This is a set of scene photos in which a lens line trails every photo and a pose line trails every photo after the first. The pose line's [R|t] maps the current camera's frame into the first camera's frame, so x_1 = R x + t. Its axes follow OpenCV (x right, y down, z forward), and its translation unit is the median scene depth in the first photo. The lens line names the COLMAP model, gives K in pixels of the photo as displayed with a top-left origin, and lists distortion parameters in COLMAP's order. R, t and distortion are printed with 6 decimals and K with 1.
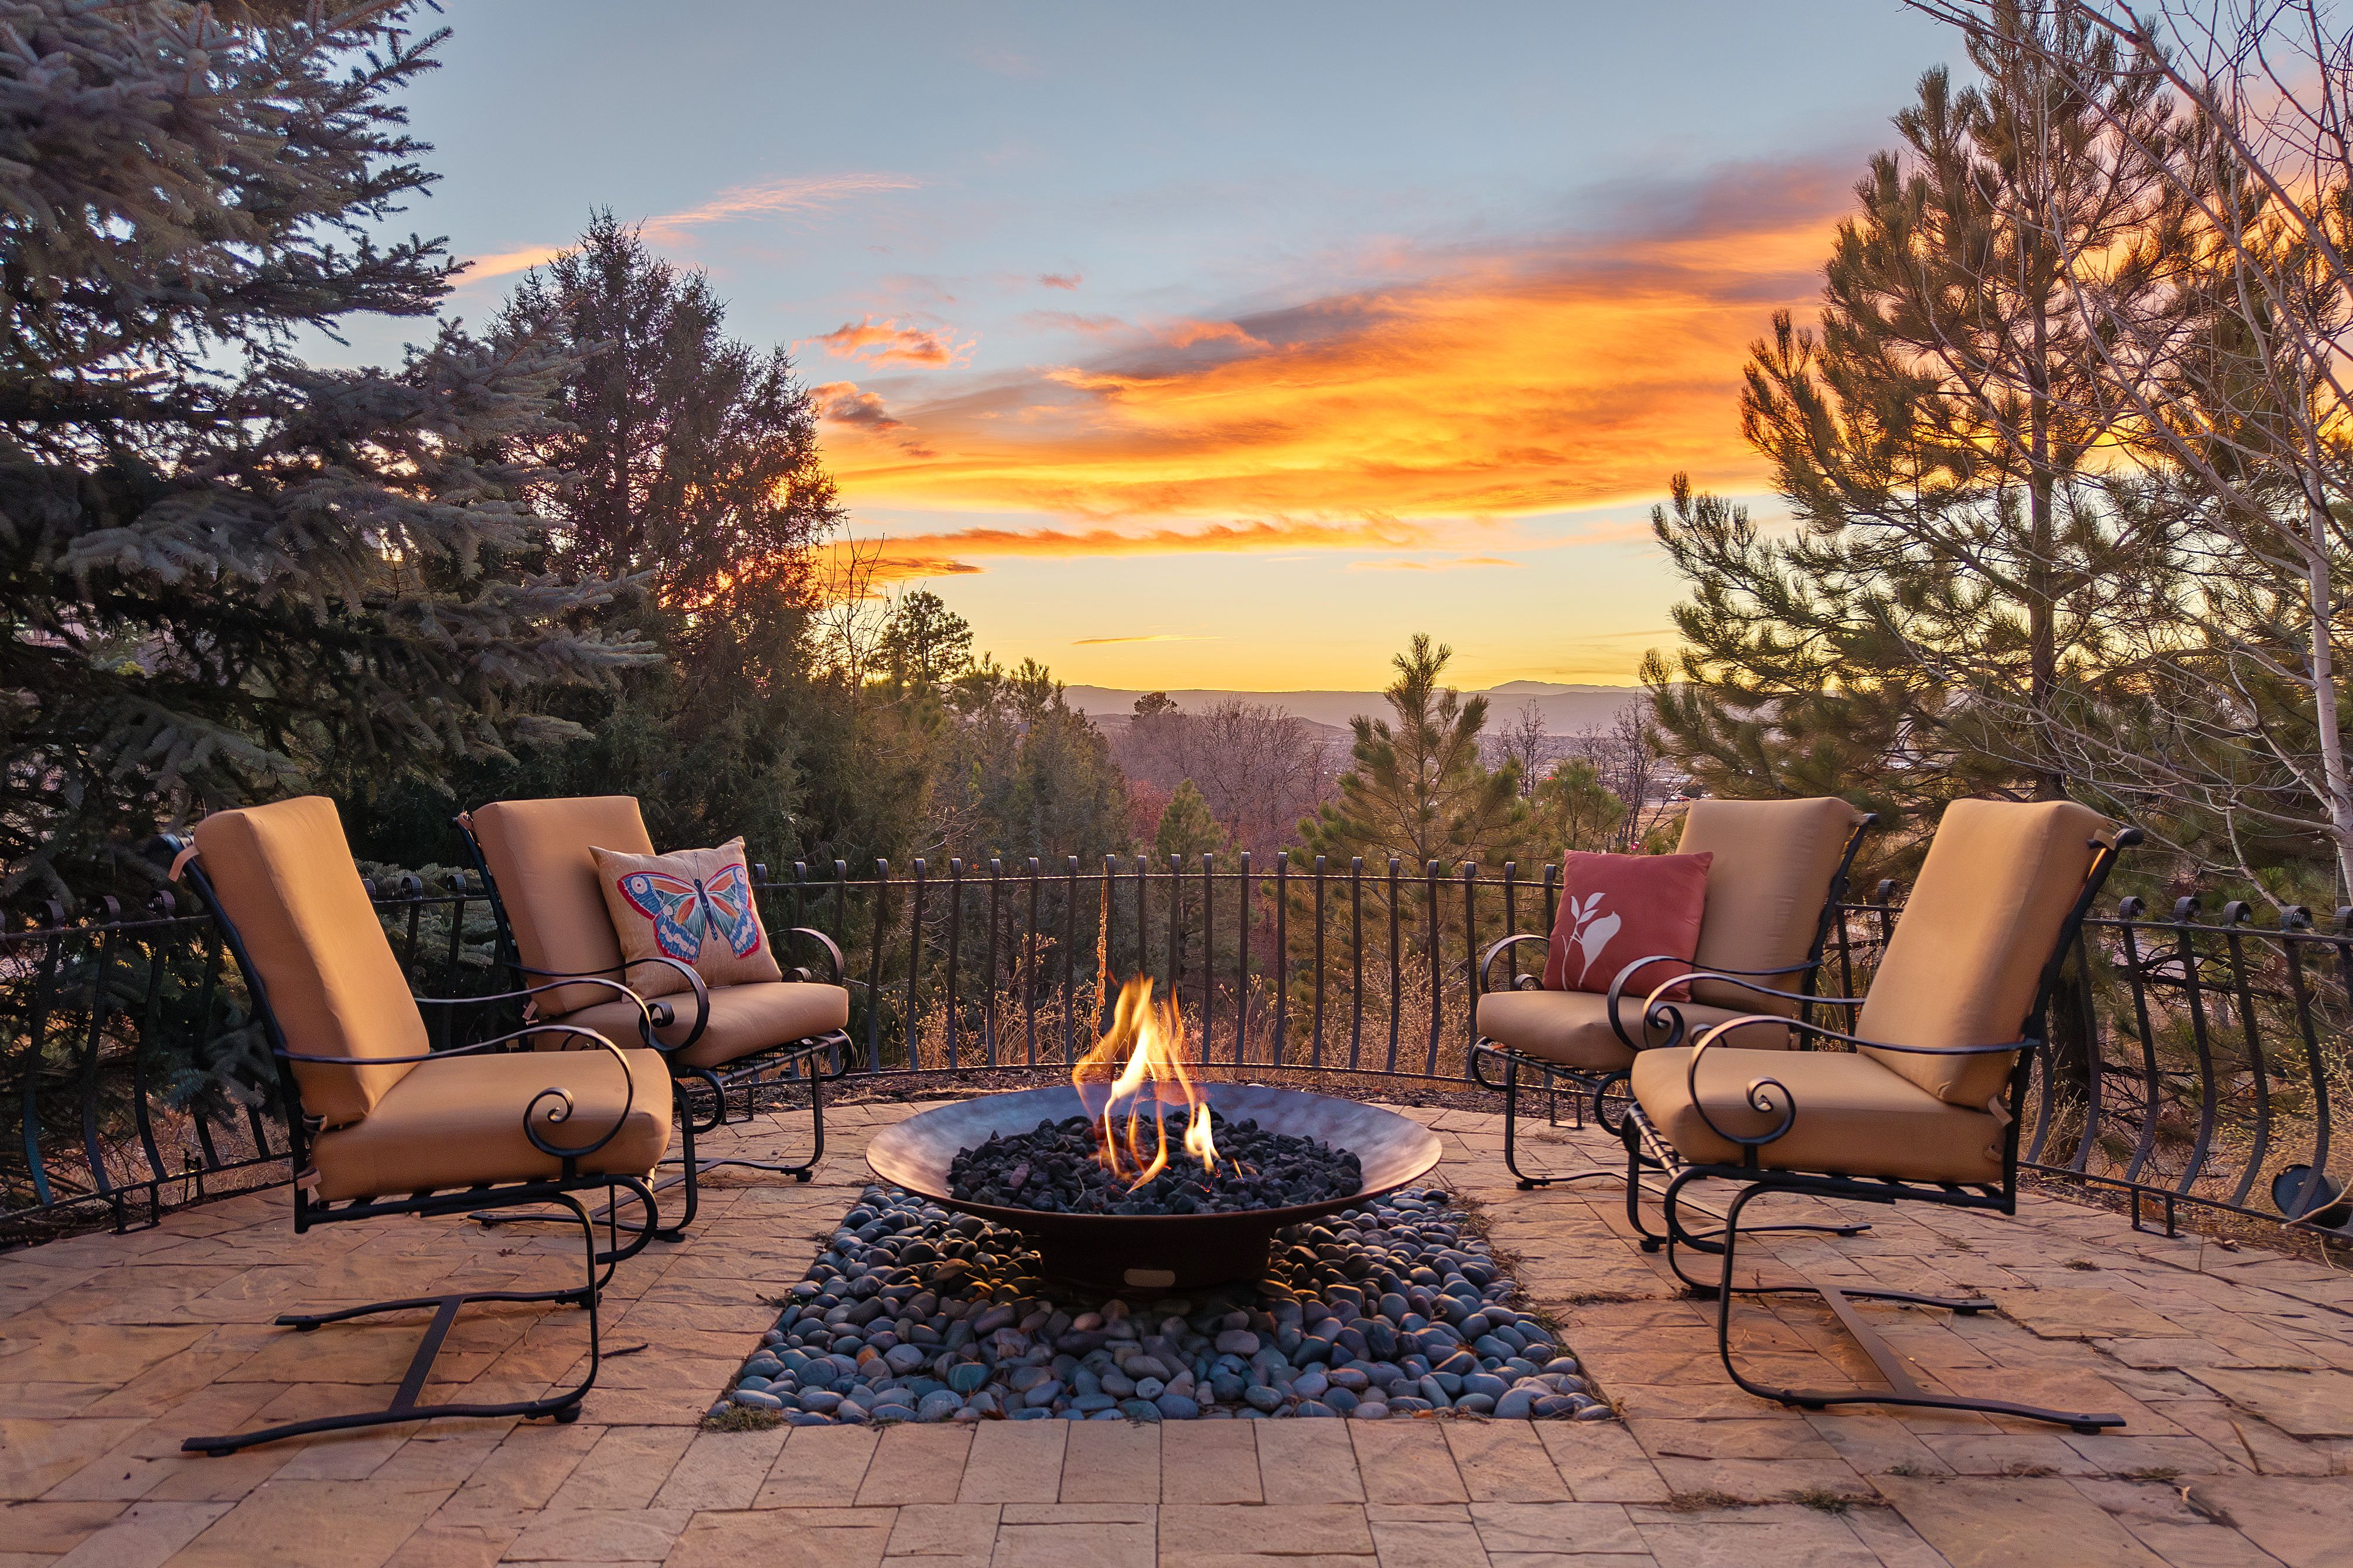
lens RADIAL K [[1700.5, 0, 1176.5], [0, 1700.5, 784.0], [0, 0, 1]] dist [0.088952, -0.258951]
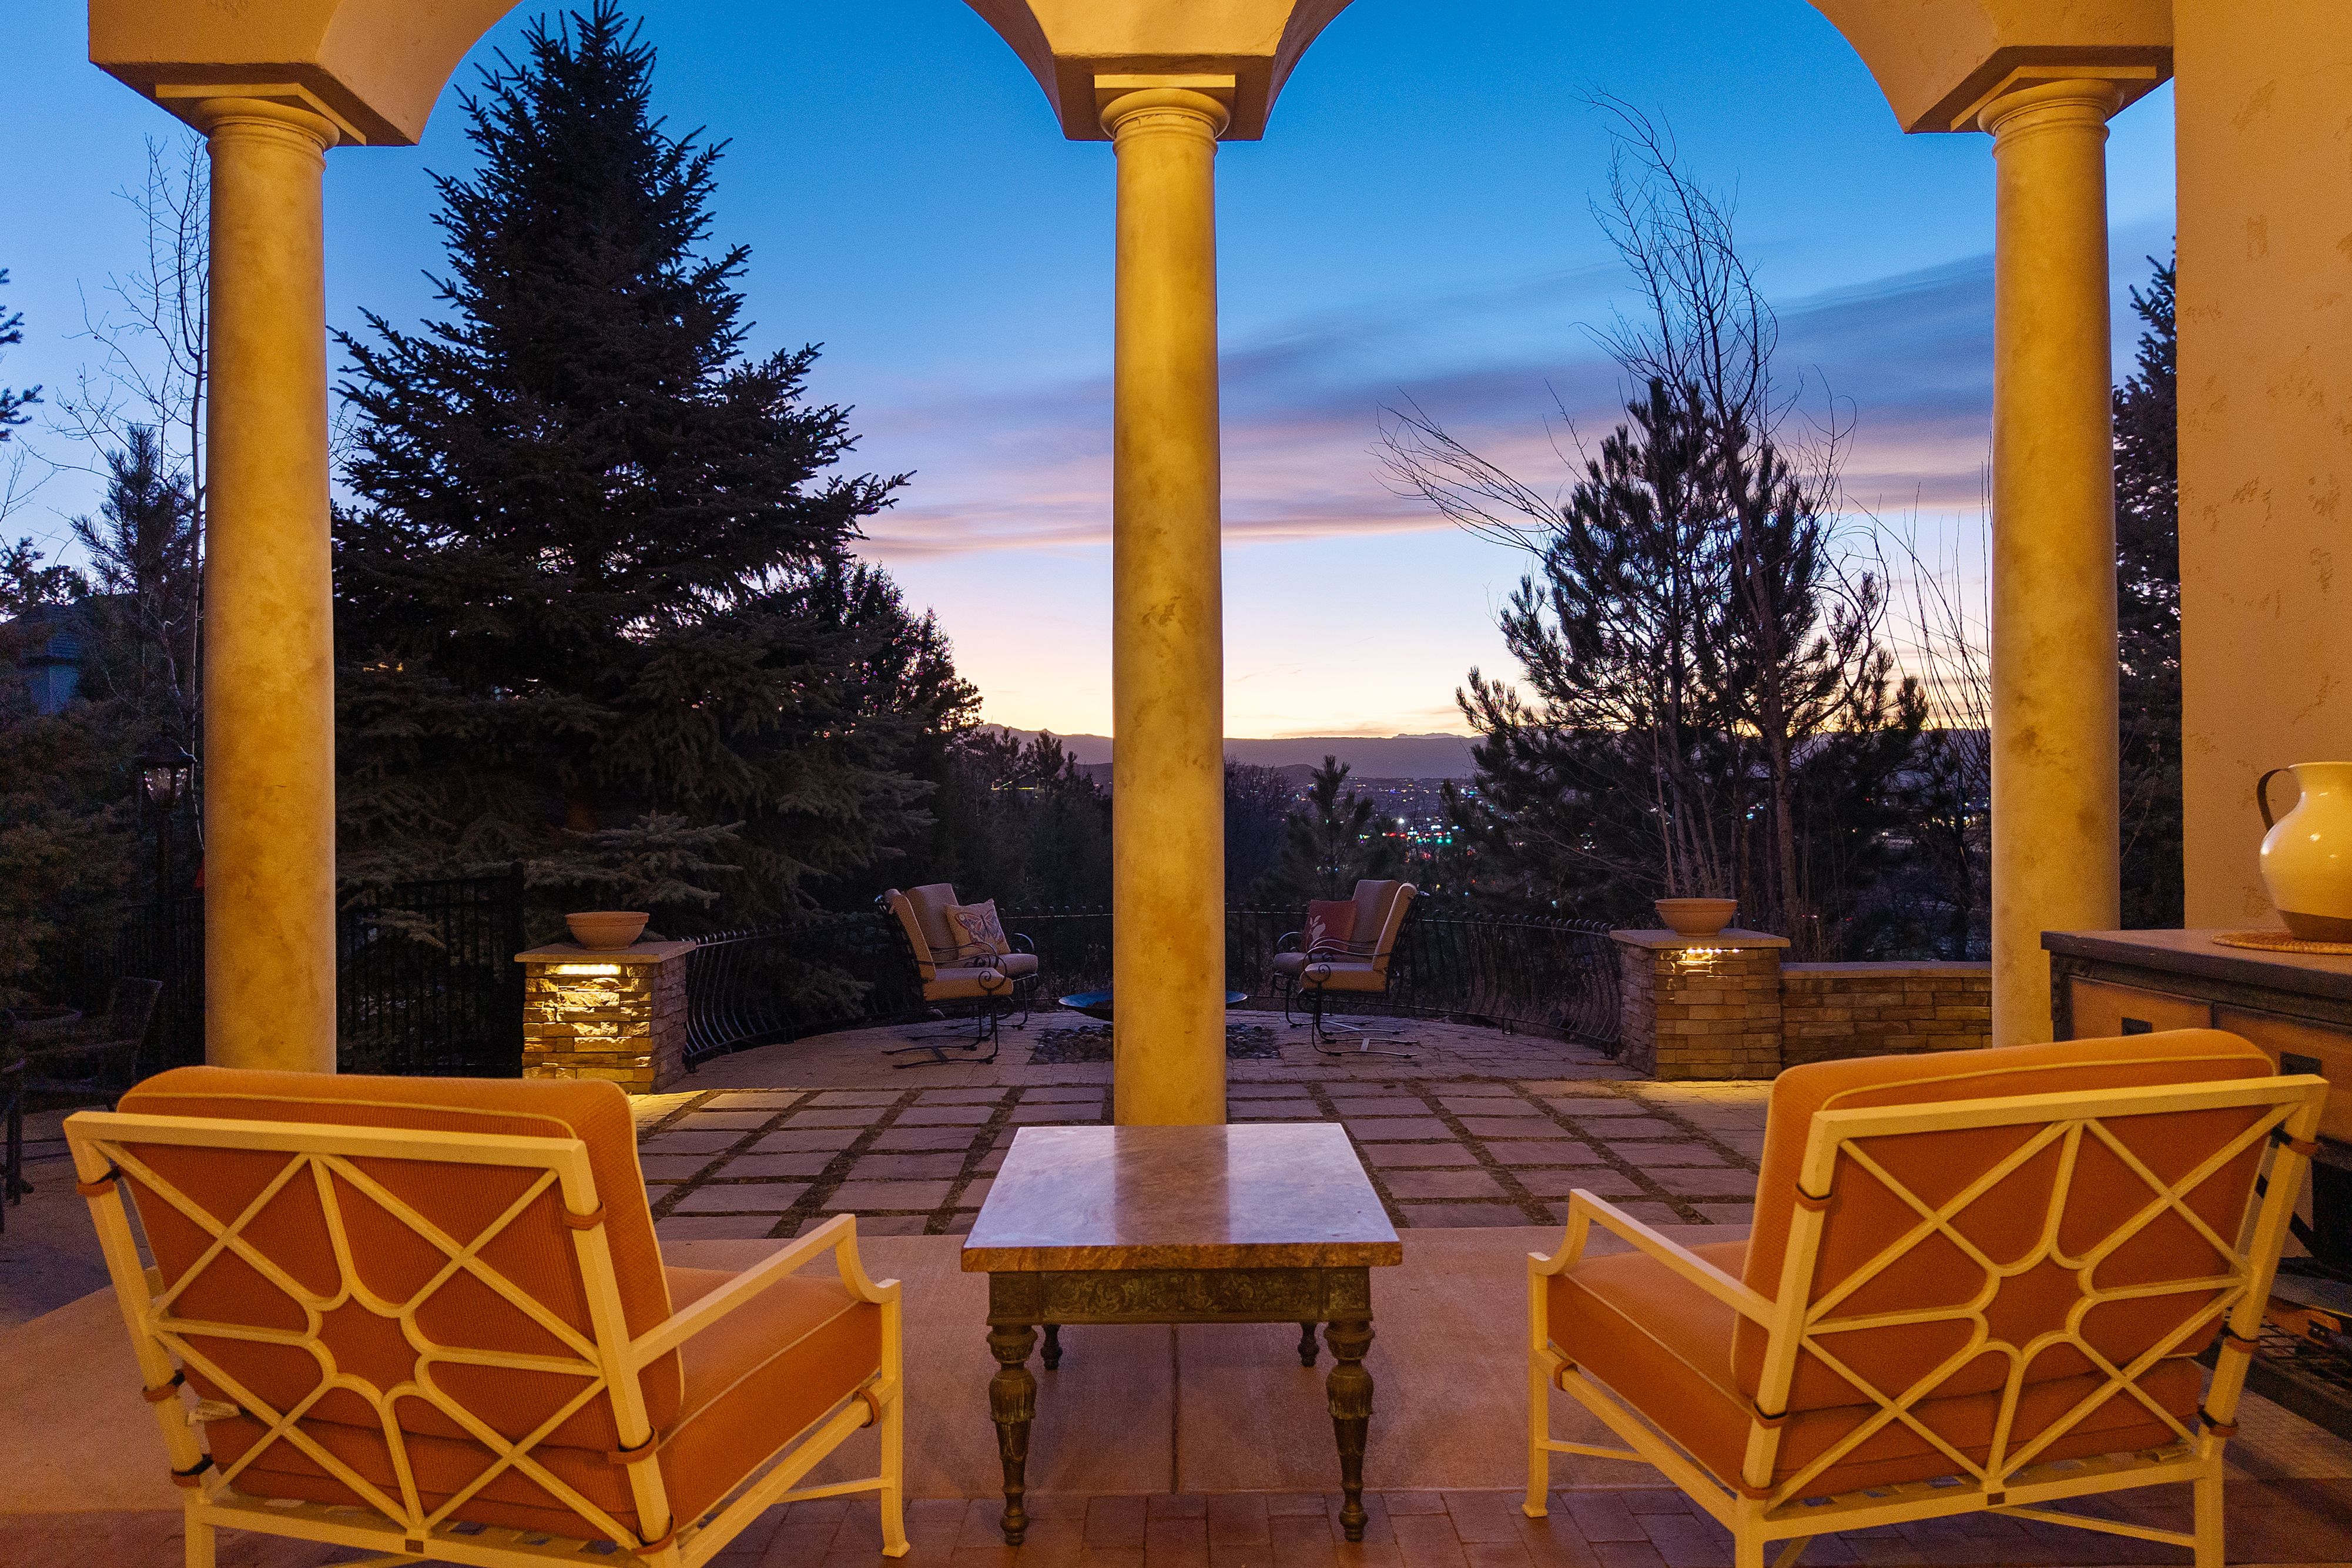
lens RADIAL K [[1700.0, 0, 1176.0], [0, 1700.0, 784.0], [0, 0, 1]] dist [0.088952, -0.258951]
pose [[0.999918, -0.012698, -0.001347, 0.011276], [0.012653, 0.999479, -0.029679, -0.024801], [0.001723, 0.029659, 0.999559, -0.627358]]
